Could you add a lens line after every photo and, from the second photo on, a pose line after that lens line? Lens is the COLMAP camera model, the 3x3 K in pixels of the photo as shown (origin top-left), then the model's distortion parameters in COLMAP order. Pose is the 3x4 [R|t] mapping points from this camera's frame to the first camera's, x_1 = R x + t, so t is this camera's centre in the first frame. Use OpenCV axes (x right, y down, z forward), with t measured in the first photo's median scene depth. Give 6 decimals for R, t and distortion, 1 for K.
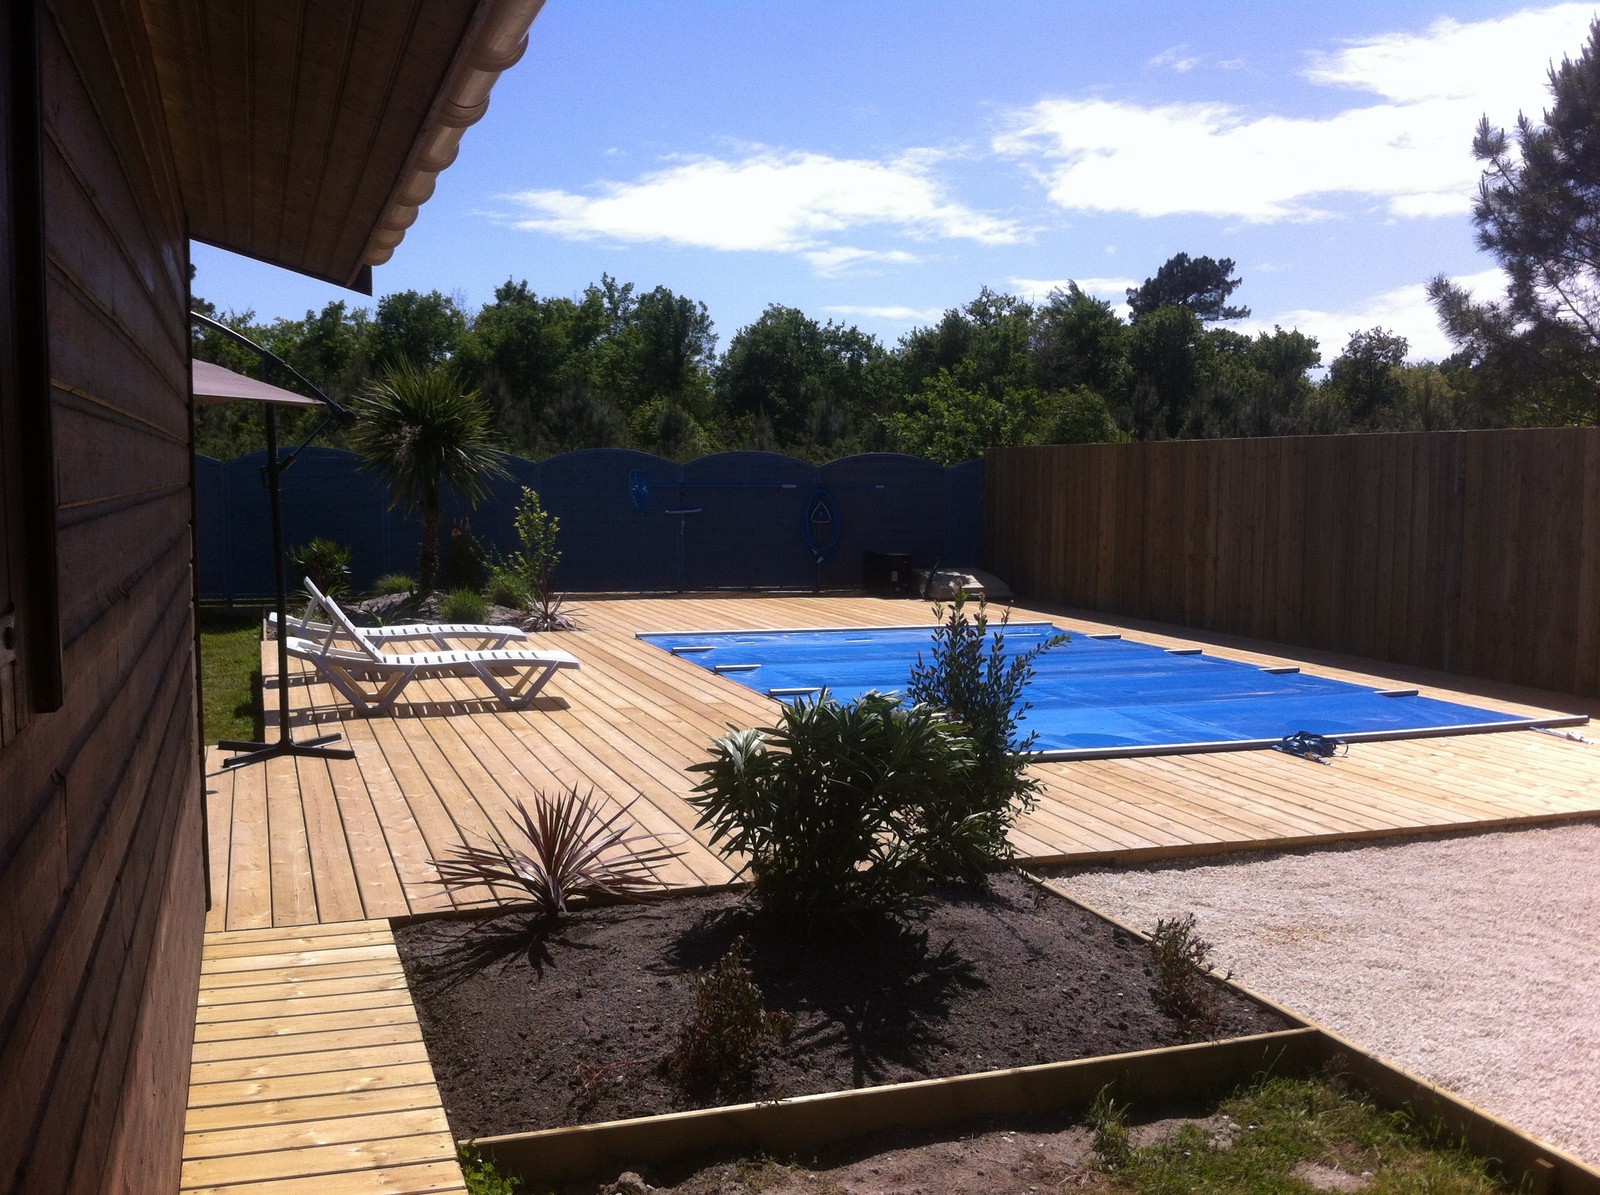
lens RADIAL K [[1542.5, 0, 800.0], [0, 1542.5, 597.5], [0, 0, 1]] dist [0.153436, -0.410764]
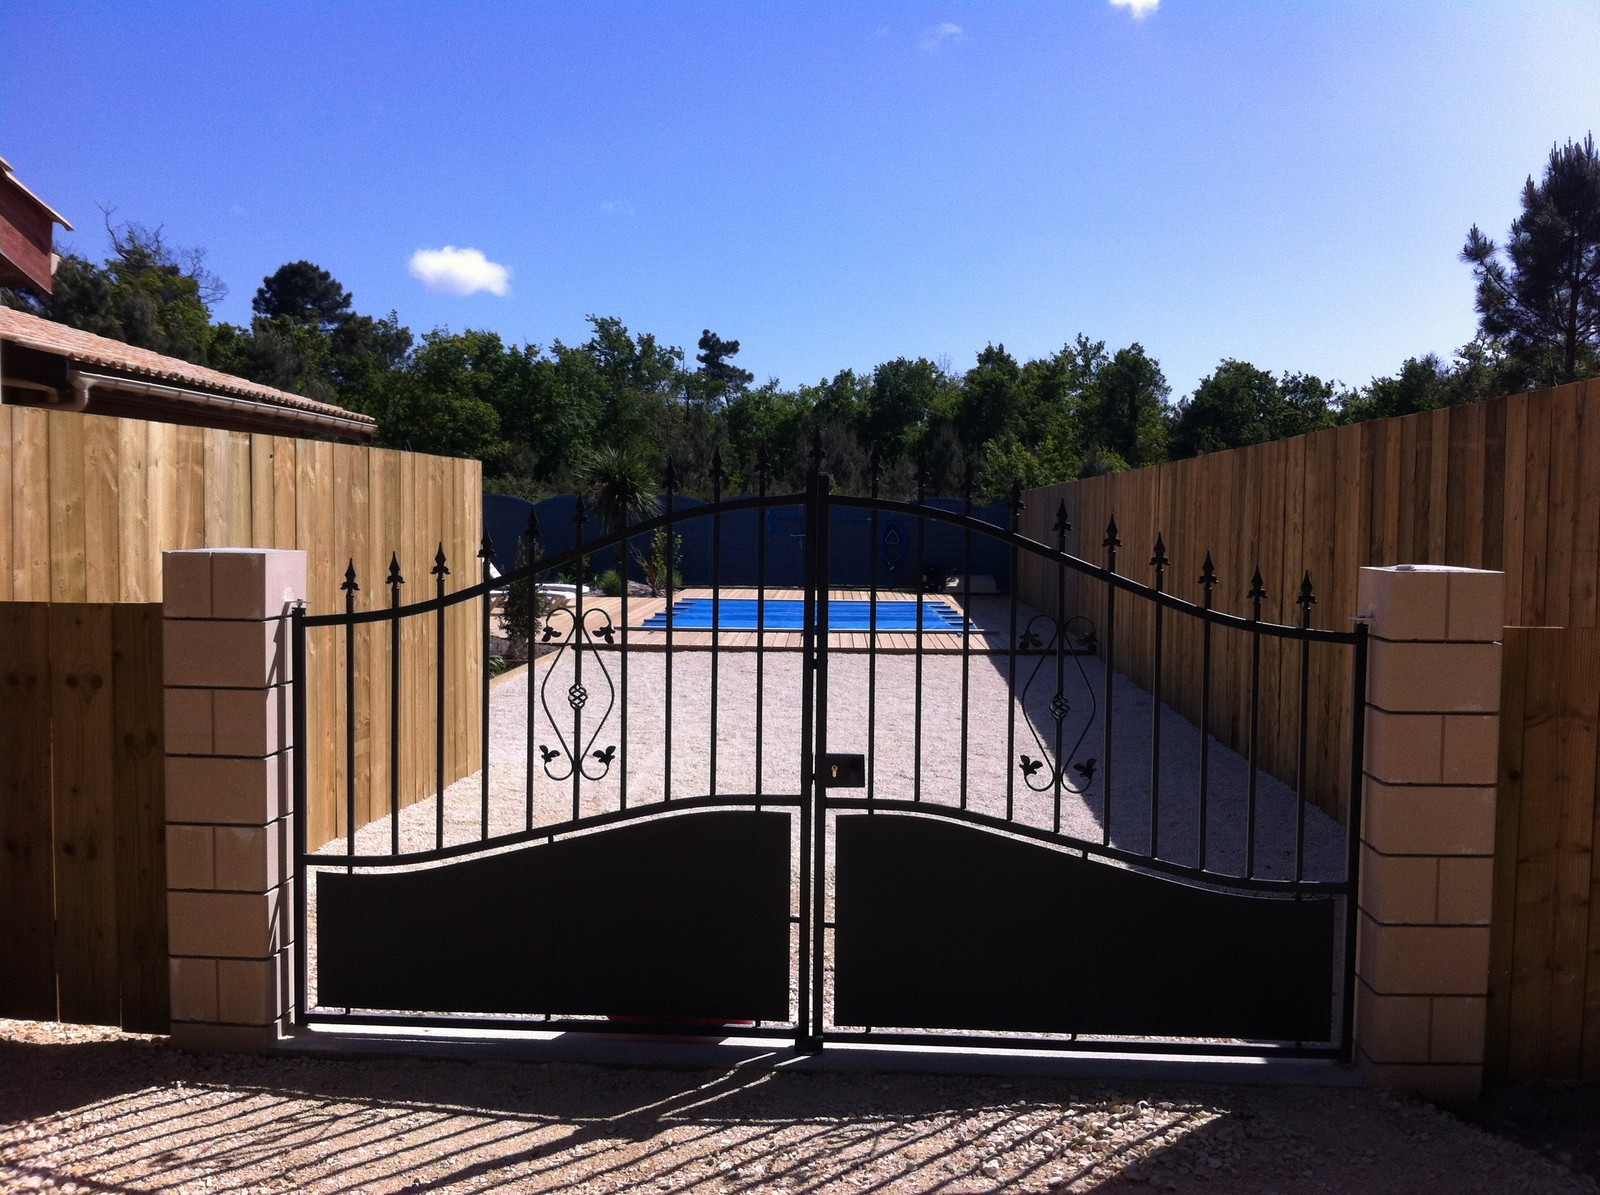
lens RADIAL K [[1590.7, 0, 800.0], [0, 1590.7, 597.5], [0, 0, 1]] dist [-0.019287, -0.016682]
pose [[0.927958, 0.021707, -0.372051, 0.118124], [-0.033246, 0.999144, -0.024627, 0.009946], [0.371198, 0.035222, 0.927886, -0.102104]]
